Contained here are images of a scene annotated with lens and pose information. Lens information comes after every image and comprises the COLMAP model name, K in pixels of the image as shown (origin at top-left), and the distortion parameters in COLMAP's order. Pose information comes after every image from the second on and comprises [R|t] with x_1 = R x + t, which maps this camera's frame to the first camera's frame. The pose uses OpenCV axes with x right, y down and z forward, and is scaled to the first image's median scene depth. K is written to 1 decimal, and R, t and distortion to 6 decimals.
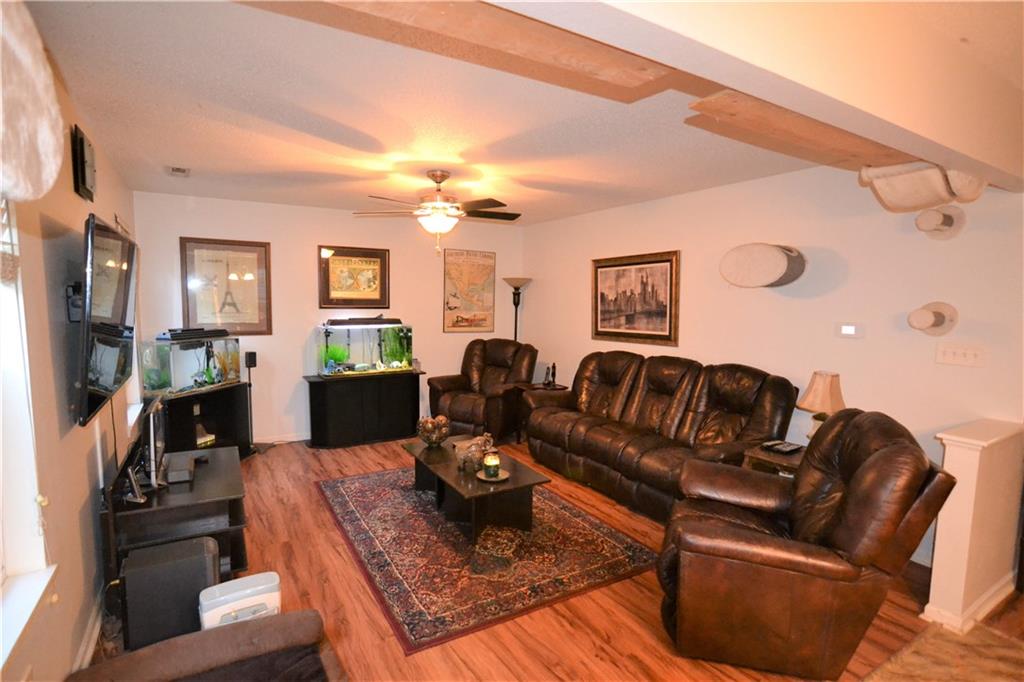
lens RADIAL K [[502.9, 0, 500.9], [0, 502.9, 342.8], [0, 0, 1]] dist [-0.030487, 0.006940]
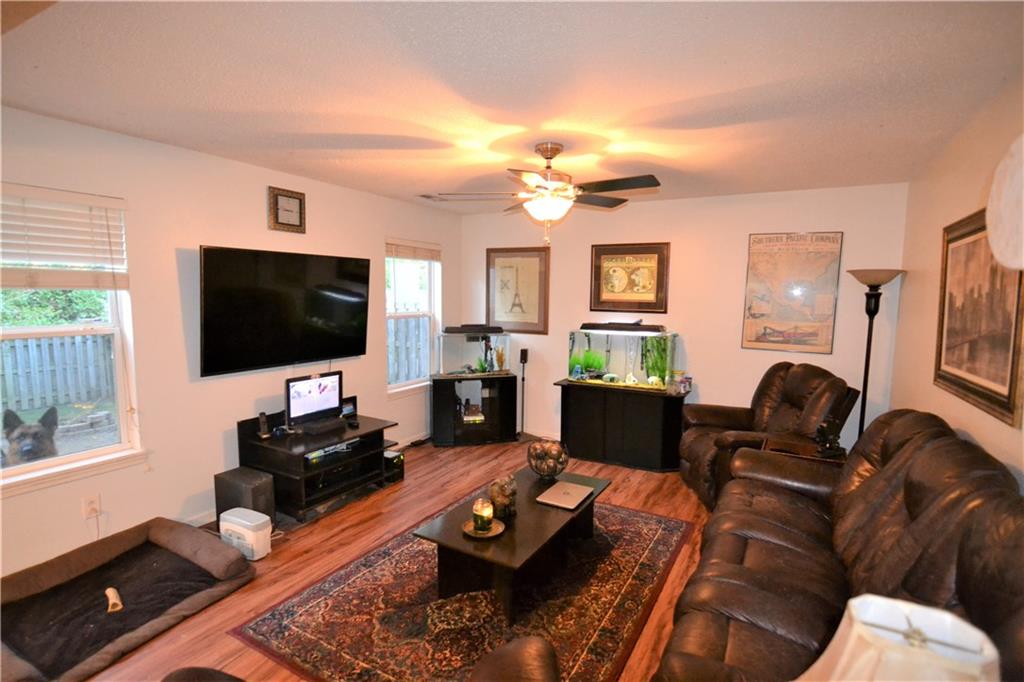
lens RADIAL K [[502.9, 0, 505.3], [0, 502.9, 345.2], [0, 0, 1]] dist [-0.030487, 0.006940]
pose [[0.504087, 0.081755, -0.859775, 0.406523], [-0.081606, 0.995564, 0.046821, -0.036594], [0.859789, 0.046561, 0.508523, 0.390063]]
